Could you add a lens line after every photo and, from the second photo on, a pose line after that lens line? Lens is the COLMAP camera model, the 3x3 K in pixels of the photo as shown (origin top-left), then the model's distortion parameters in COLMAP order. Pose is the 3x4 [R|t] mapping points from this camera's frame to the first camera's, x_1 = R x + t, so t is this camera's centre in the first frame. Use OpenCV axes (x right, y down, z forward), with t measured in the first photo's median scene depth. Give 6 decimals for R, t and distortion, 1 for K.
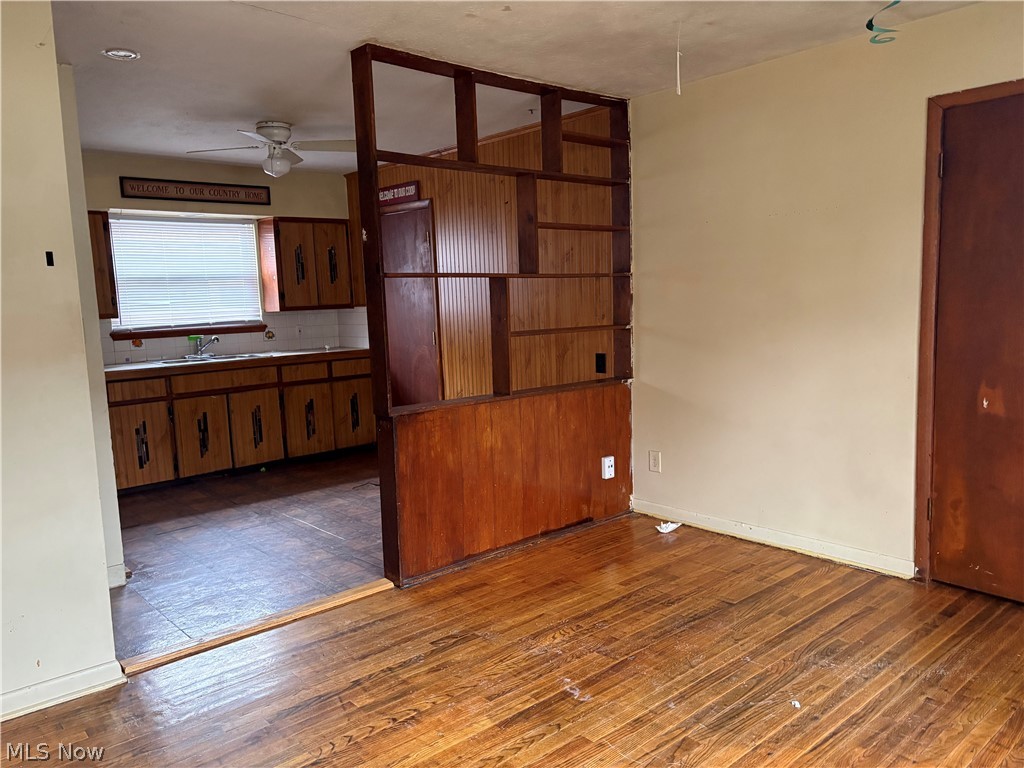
lens RADIAL K [[769.4, 0, 513.3], [0, 769.4, 384.4], [0, 0, 1]] dist [0.041657, -0.006957]
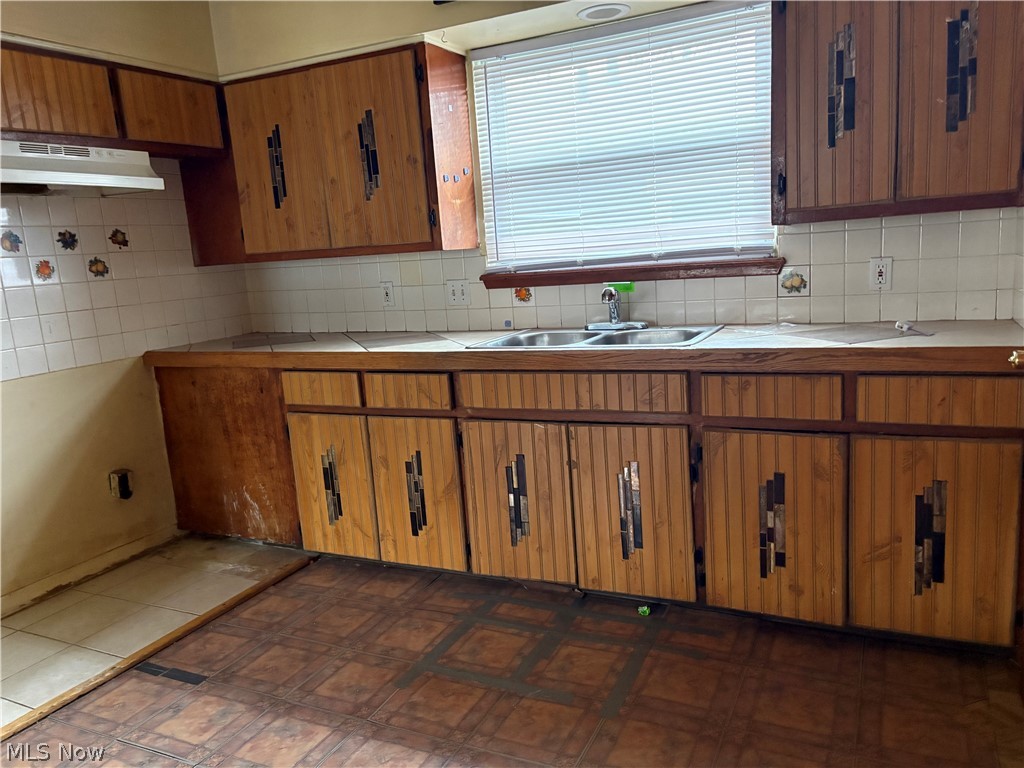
lens RADIAL K [[769.4, 0, 513.6], [0, 769.4, 385.8], [0, 0, 1]] dist [0.041657, -0.006957]
pose [[0.387917, 0.168638, -0.906135, 0.010444], [-0.056135, 0.985617, 0.159399, -0.073304], [0.919983, -0.010968, 0.391804, 0.763958]]
